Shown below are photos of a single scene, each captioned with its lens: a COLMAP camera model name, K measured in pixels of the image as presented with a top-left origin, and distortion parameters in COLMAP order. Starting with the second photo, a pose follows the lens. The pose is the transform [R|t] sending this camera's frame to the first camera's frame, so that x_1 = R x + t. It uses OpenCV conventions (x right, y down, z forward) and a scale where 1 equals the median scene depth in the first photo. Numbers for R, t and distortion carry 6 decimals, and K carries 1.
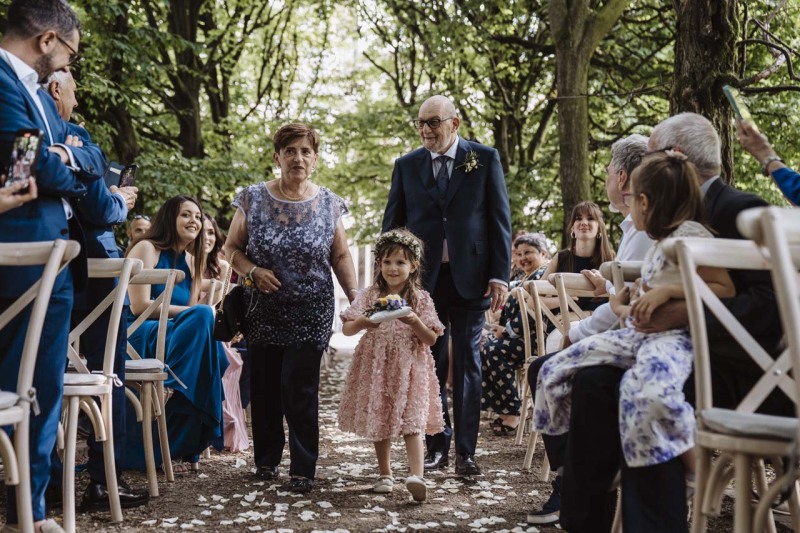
lens RADIAL K [[1119.9, 0, 400.0], [0, 1119.9, 266.5], [0, 0, 1]] dist [0.277954, -0.098876]
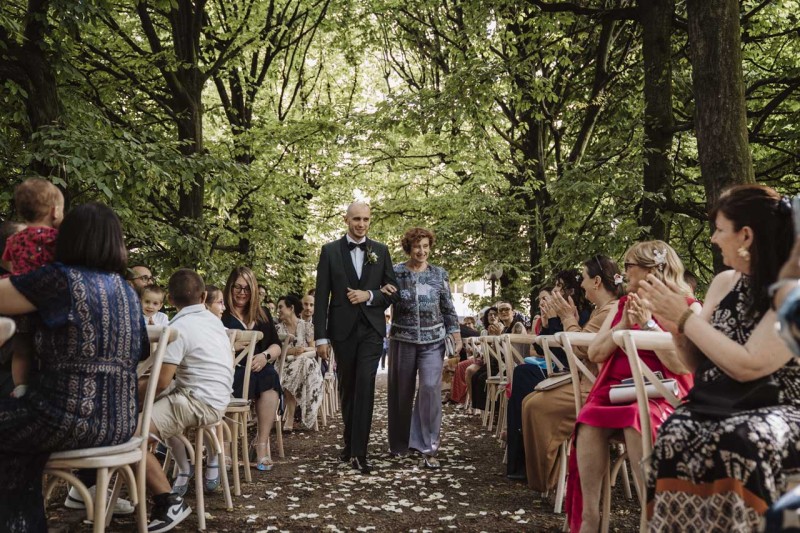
lens RADIAL K [[822.3, 0, 400.0], [0, 822.3, 266.5], [0, 0, 1]] dist [0.046234, 0.007996]
pose [[0.999535, -0.008781, -0.029191, -0.002197], [0.007543, 0.999079, -0.042247, 0.005064], [0.029535, 0.042008, 0.998681, 0.229303]]
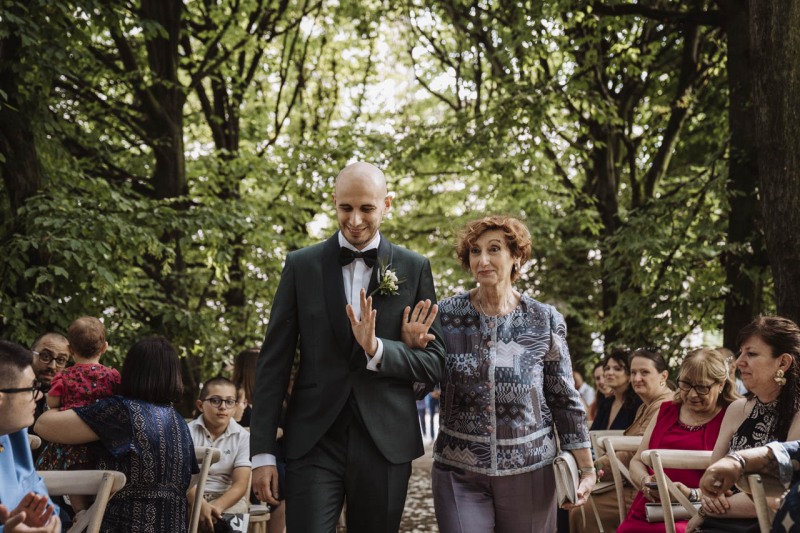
lens RADIAL K [[1159.5, 0, 401.6], [0, 1159.5, 295.3], [0, 0, 1]] dist [0.270439, 0.036355]
pose [[0.998162, -0.024483, -0.055428, -0.000468], [0.022777, 0.999253, -0.031219, -0.008549], [0.056151, 0.029899, 0.997975, 0.171541]]
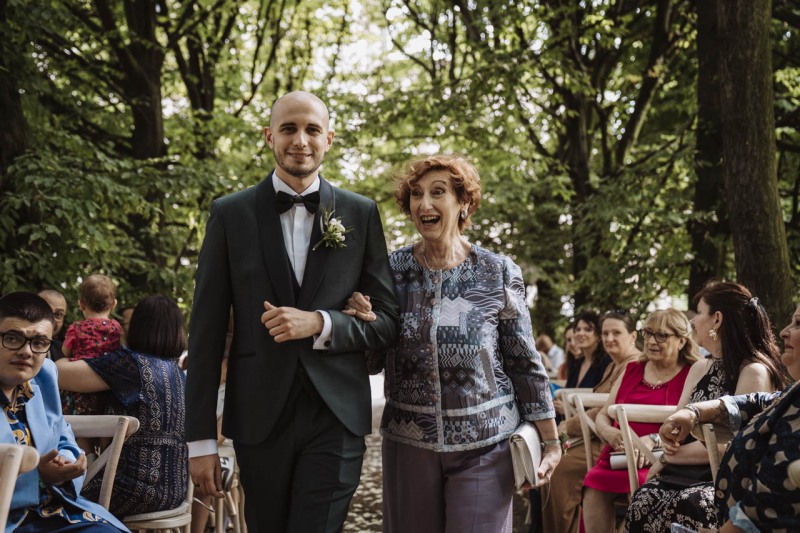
lens RADIAL K [[1177.1, 0, 400.0], [0, 1177.1, 266.5], [0, 0, 1]] dist [0.293149, 0.103916]
pose [[0.999525, -0.009279, -0.029372, -0.002650], [0.008624, 0.999713, -0.022349, -0.008439], [0.029571, 0.022085, 0.999319, 0.156765]]
